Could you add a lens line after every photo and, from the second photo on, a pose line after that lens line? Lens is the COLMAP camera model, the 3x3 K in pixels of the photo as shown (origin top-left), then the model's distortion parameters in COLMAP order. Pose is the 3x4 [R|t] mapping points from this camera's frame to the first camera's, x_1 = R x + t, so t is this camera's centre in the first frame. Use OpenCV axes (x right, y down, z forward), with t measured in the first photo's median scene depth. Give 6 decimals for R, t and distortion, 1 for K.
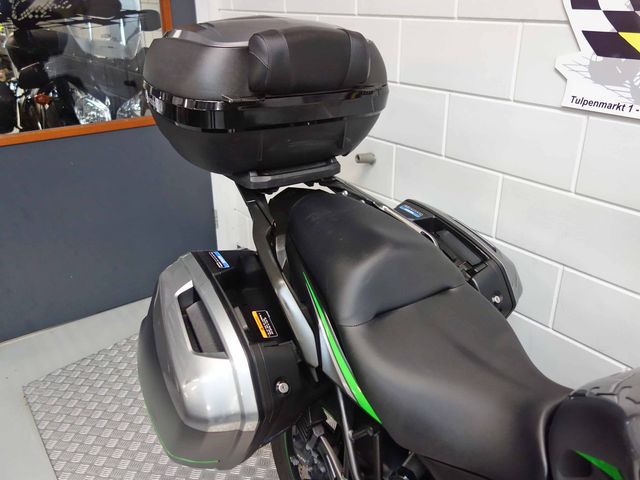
lens RADIAL K [[561.8, 0, 320.0], [0, 561.8, 240.0], [0, 0, 1]] dist [0.001243, 0.001718]
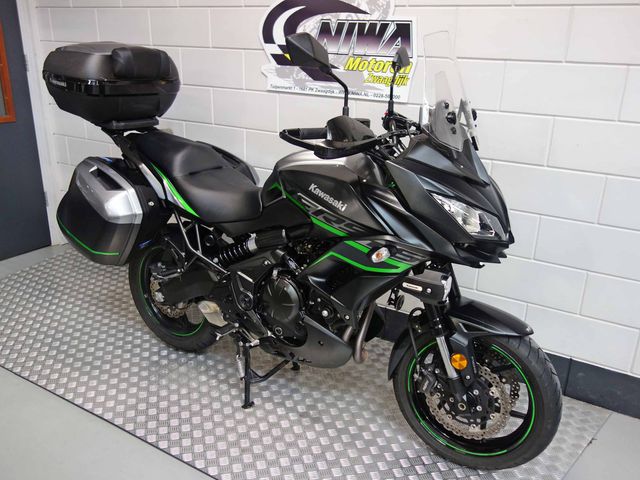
lens RADIAL K [[561.8, 0, 320.0], [0, 561.8, 240.0], [0, 0, 1]] dist [0.001243, 0.001718]
pose [[0.922108, -0.097743, 0.374383, -0.230030], [0.123929, 0.991203, -0.046455, 0.458132], [-0.366549, 0.089234, 0.926110, -0.995488]]
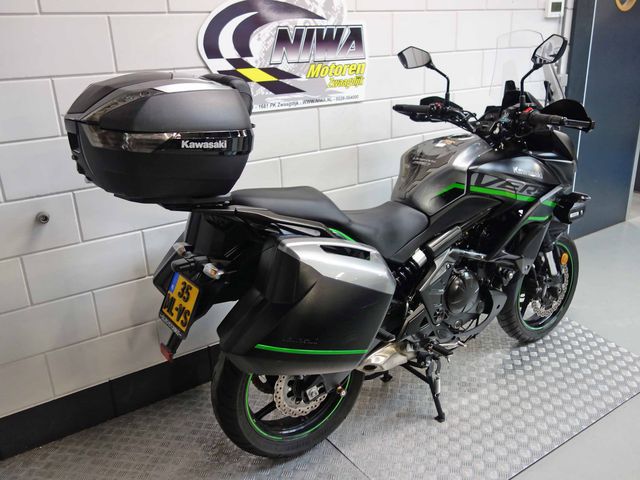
lens RADIAL K [[561.8, 0, 320.0], [0, 561.8, 240.0], [0, 0, 1]] dist [0.001243, 0.001718]
pose [[0.037223, -0.329046, 0.943580, -1.332252], [0.438557, 0.853825, 0.280446, -0.276360], [-0.897932, 0.403375, 0.176087, 0.628396]]
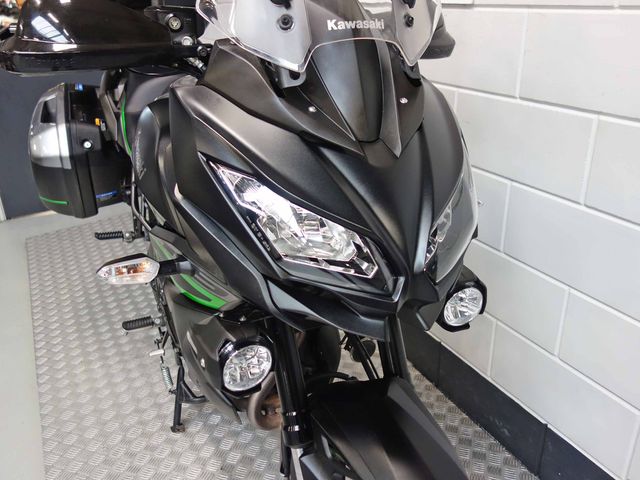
lens RADIAL K [[561.8, 0, 320.0], [0, 561.8, 240.0], [0, 0, 1]] dist [0.001243, 0.001718]
pose [[0.988675, 0.046299, -0.142754, 0.697964], [-0.046131, 0.998925, 0.004489, 0.399287], [0.142809, 0.002147, 0.989748, -0.470900]]
